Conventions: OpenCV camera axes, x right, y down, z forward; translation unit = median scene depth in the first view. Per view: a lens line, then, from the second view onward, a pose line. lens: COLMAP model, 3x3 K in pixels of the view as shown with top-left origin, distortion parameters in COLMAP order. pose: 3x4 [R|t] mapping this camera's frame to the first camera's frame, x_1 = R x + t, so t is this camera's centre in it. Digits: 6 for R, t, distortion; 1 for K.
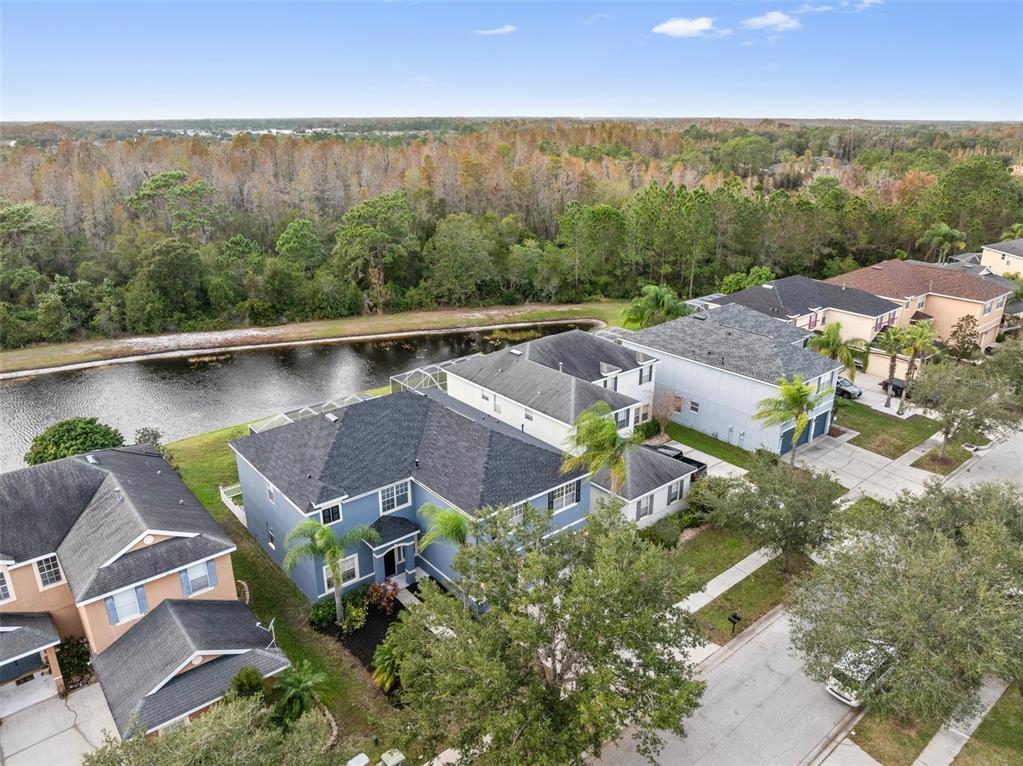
lens RADIAL K [[721.4, 0, 512.4], [0, 721.4, 369.1], [0, 0, 1]] dist [-0.033969, -0.001547]
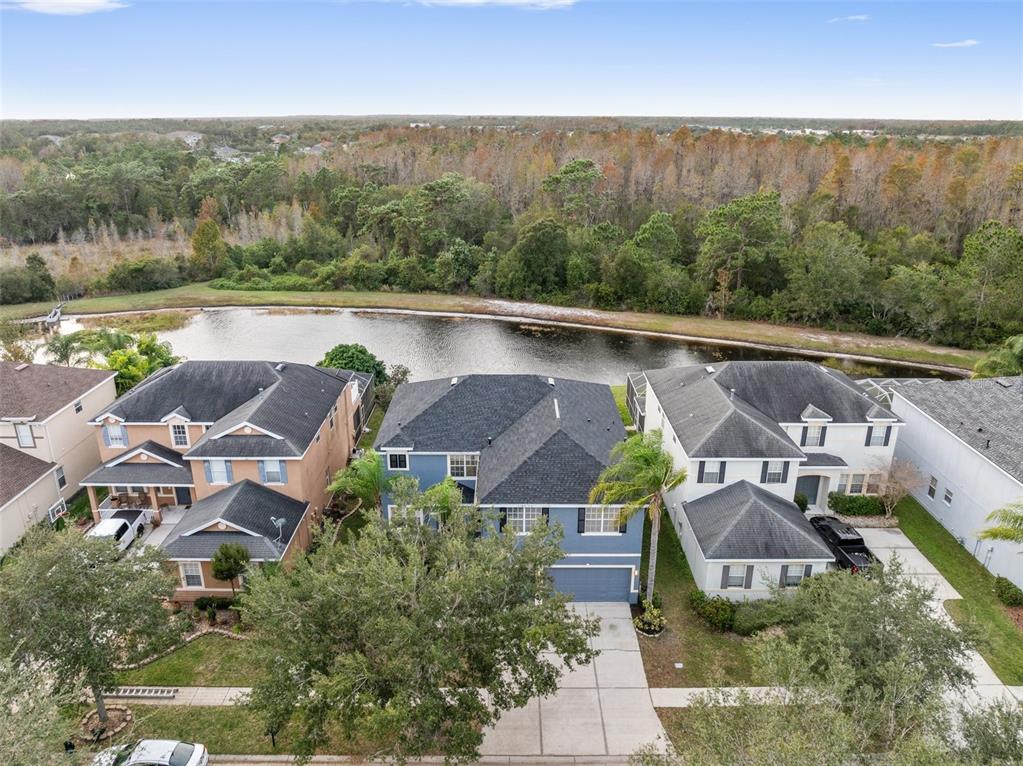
lens RADIAL K [[736.9, 0, 509.4], [0, 736.9, 367.2], [0, 0, 1]] dist [-0.034154, -0.006790]
pose [[0.770875, 0.209231, -0.601643, 0.333880], [-0.213762, 0.974715, 0.065082, -0.030037], [0.600048, 0.078438, 0.796109, 0.122896]]
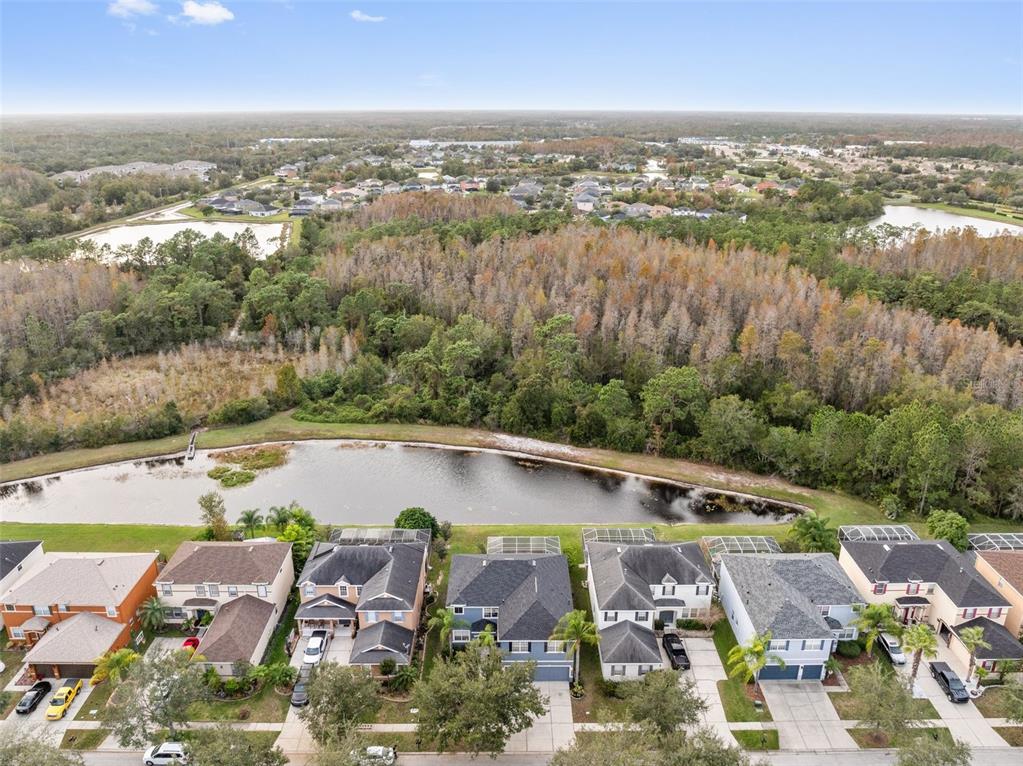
lens RADIAL K [[741.9, 0, 506.6], [0, 741.9, 378.4], [0, 0, 1]] dist [-0.025307, -0.015306]
pose [[0.770301, 0.214273, -0.600602, 0.699351], [-0.211110, 0.974434, 0.076884, -0.454835], [0.601721, 0.067569, 0.795843, -0.512456]]
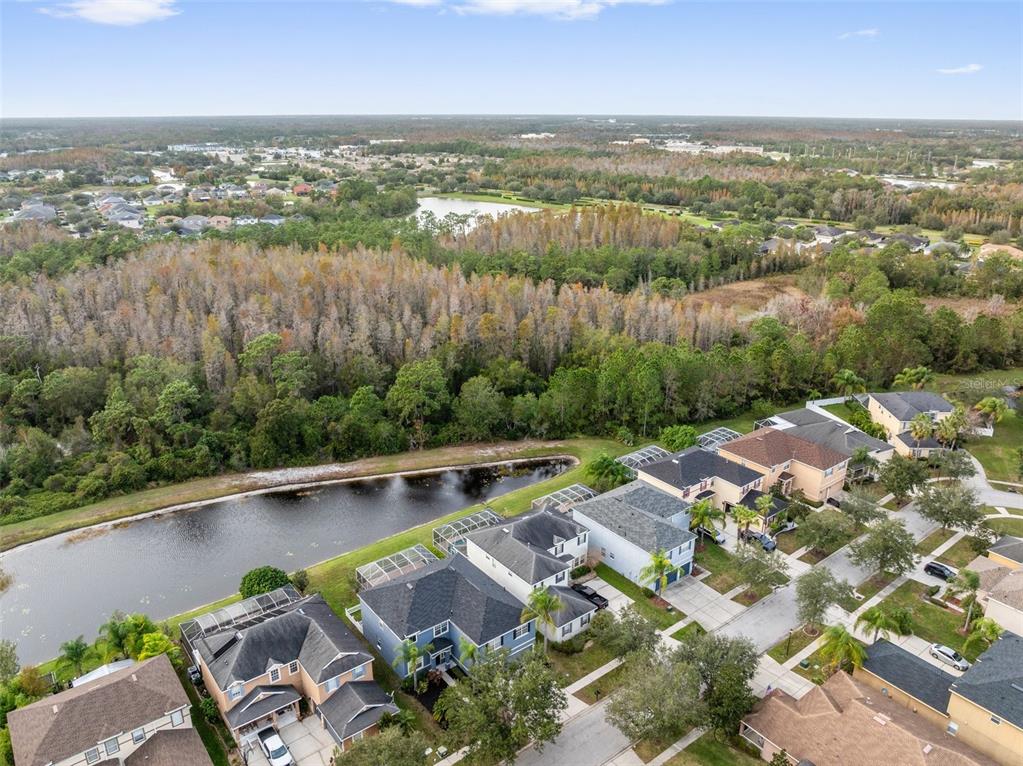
lens RADIAL K [[741.9, 0, 506.6], [0, 741.9, 378.4], [0, 0, 1]] dist [-0.025307, -0.015306]
pose [[0.999112, 0.009686, -0.041010, 0.073592], [-0.009612, 0.999952, 0.001980, -0.375755], [0.041027, -0.001584, 0.999157, -0.770780]]
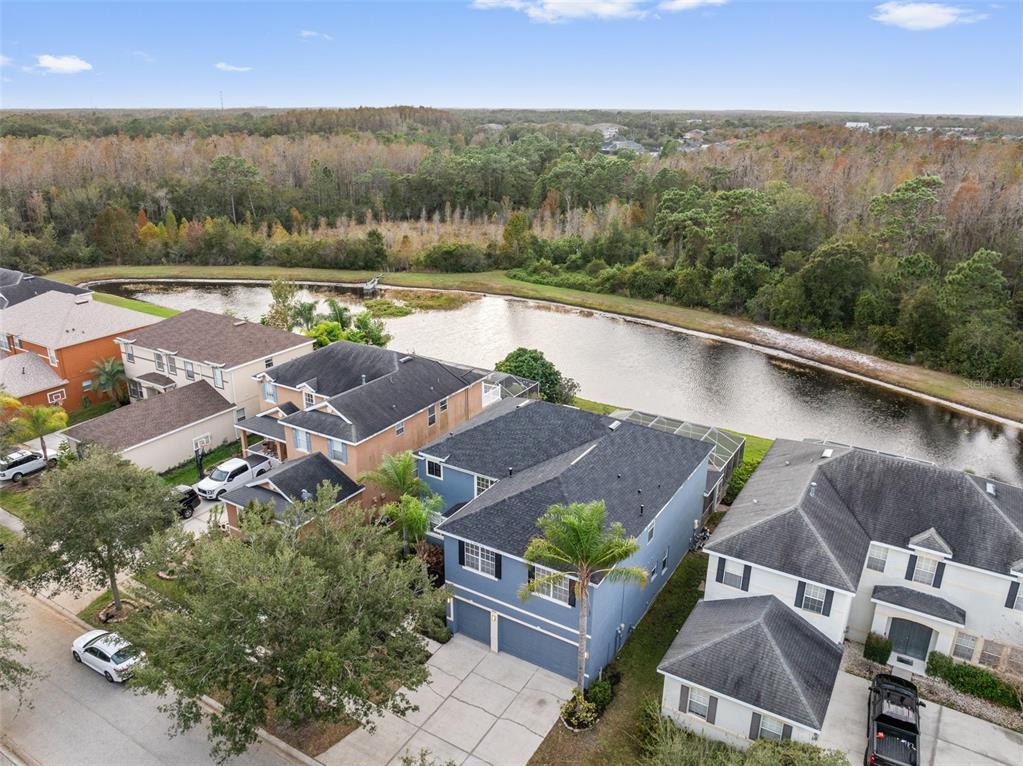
lens RADIAL K [[750.5, 0, 506.3], [0, 750.5, 367.6], [0, 0, 1]] dist [-0.029625, -0.005080]
pose [[0.326178, 0.314011, -0.891630, 0.496710], [-0.321241, 0.923904, 0.207860, -0.142812], [0.889051, 0.218629, 0.402231, 0.375142]]
